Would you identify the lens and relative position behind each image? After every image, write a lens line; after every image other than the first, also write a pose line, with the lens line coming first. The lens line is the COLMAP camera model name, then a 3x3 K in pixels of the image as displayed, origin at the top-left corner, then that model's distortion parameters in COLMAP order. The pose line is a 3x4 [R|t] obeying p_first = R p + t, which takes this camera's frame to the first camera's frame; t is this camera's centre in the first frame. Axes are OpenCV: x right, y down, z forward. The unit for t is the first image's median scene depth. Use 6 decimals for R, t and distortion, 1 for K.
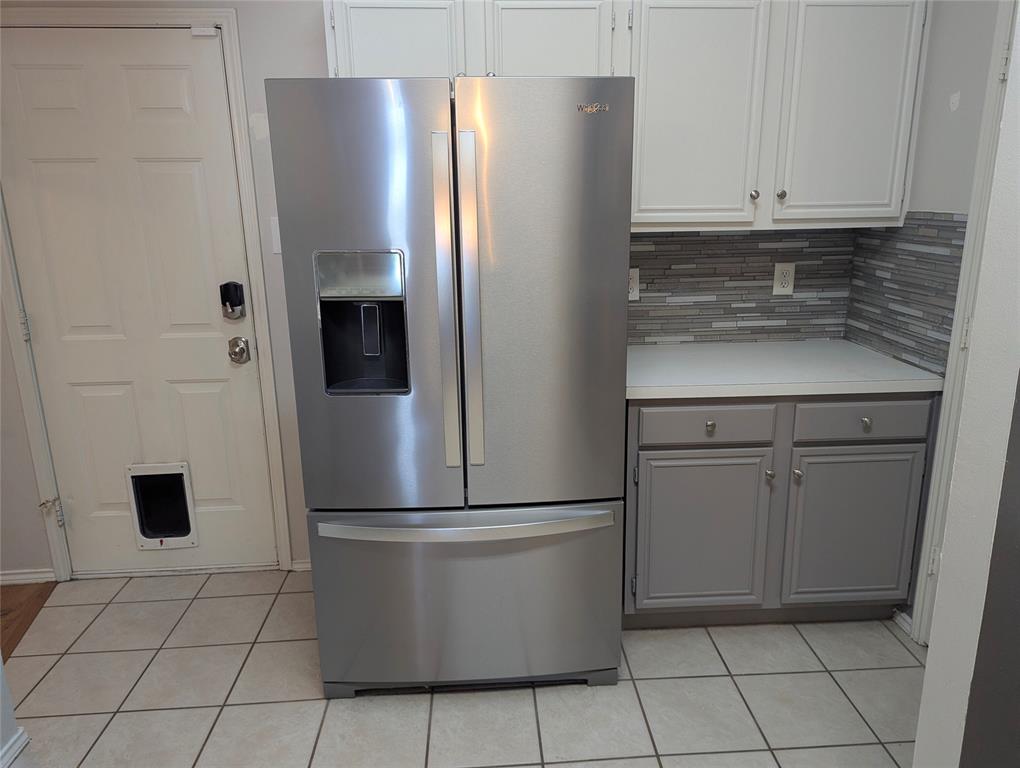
lens RADIAL K [[725.5, 0, 507.6], [0, 725.5, 386.2], [0, 0, 1]] dist [0.061645, -0.054989]
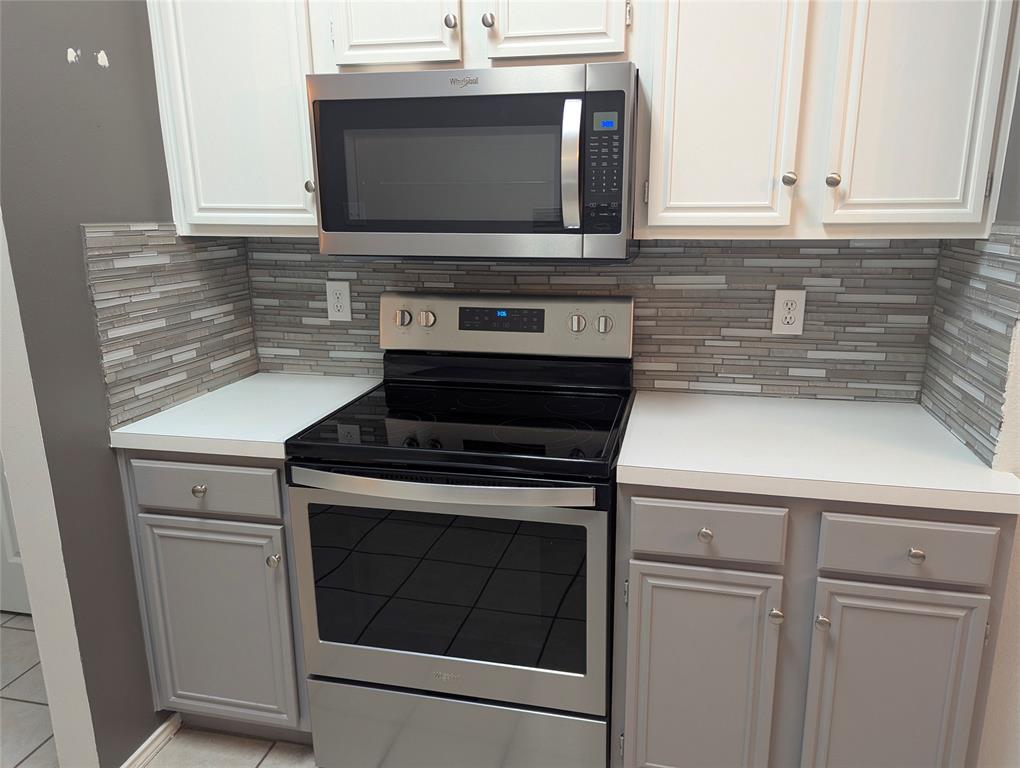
lens RADIAL K [[725.5, 0, 507.6], [0, 725.5, 386.2], [0, 0, 1]] dist [0.061645, -0.054989]
pose [[0.839874, 0.134064, -0.525964, 0.495597], [-0.138661, 0.989858, 0.030888, -0.067320], [0.524771, 0.046988, 0.849946, 0.313074]]
